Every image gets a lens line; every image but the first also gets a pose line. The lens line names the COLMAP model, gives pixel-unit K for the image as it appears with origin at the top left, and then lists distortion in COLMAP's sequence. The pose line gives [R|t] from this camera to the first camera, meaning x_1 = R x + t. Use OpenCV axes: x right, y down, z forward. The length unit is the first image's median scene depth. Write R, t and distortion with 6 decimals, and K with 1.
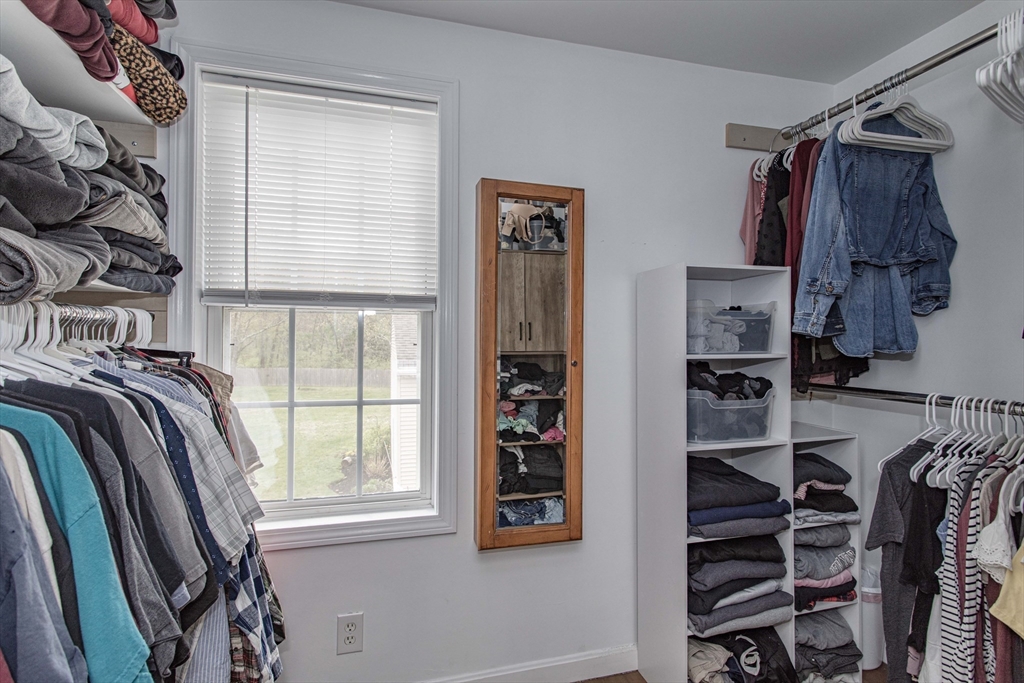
lens RADIAL K [[499.1, 0, 515.5], [0, 499.1, 340.6], [0, 0, 1]] dist [-0.002248, -0.000642]
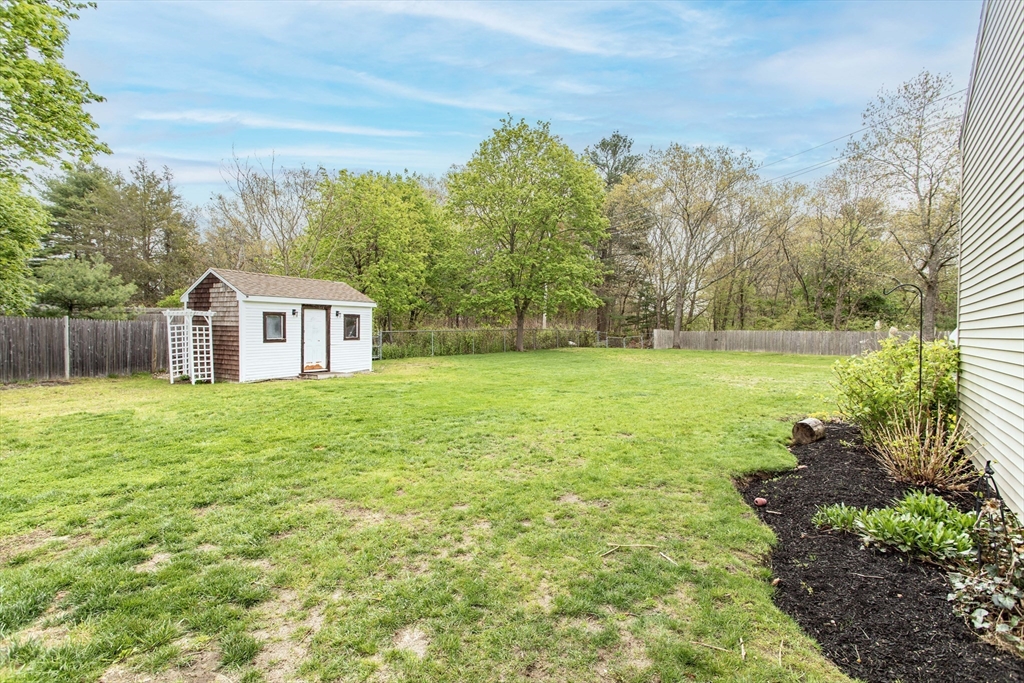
lens RADIAL K [[497.8, 0, 510.8], [0, 497.8, 340.4], [0, 0, 1]] dist [0.003268, 0.000986]
pose [[0.628429, 0.004965, -0.777851, -0.251703], [0.009816, 0.999849, 0.014312, 0.225202], [0.777805, -0.016630, 0.628286, 0.790573]]
